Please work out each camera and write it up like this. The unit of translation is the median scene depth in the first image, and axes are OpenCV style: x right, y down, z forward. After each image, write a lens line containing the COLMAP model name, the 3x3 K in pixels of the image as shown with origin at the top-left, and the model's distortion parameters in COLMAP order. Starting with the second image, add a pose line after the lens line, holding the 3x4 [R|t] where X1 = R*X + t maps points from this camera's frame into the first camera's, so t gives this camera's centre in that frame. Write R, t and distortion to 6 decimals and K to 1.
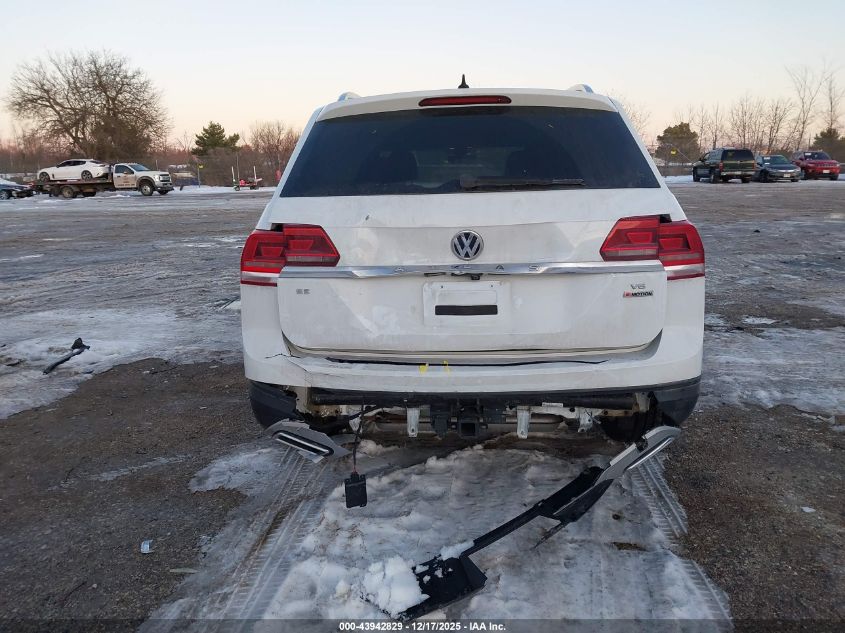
lens RADIAL K [[648.9, 0, 422.5], [0, 648.9, 316.5], [0, 0, 1]] dist [0.032061, -0.001033]
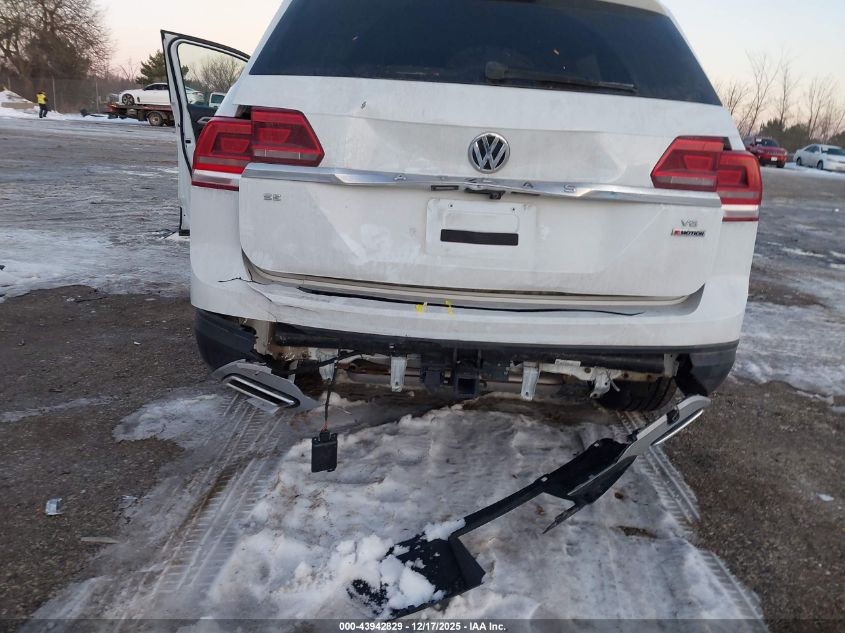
lens RADIAL K [[670.8, 0, 422.5], [0, 670.8, 316.5], [0, 0, 1]] dist [0.049067, -0.006845]
pose [[0.995095, 0.067089, 0.072694, -0.049561], [-0.071881, 0.995263, 0.065451, 0.033708], [-0.067959, -0.070355, 0.995204, 0.158874]]
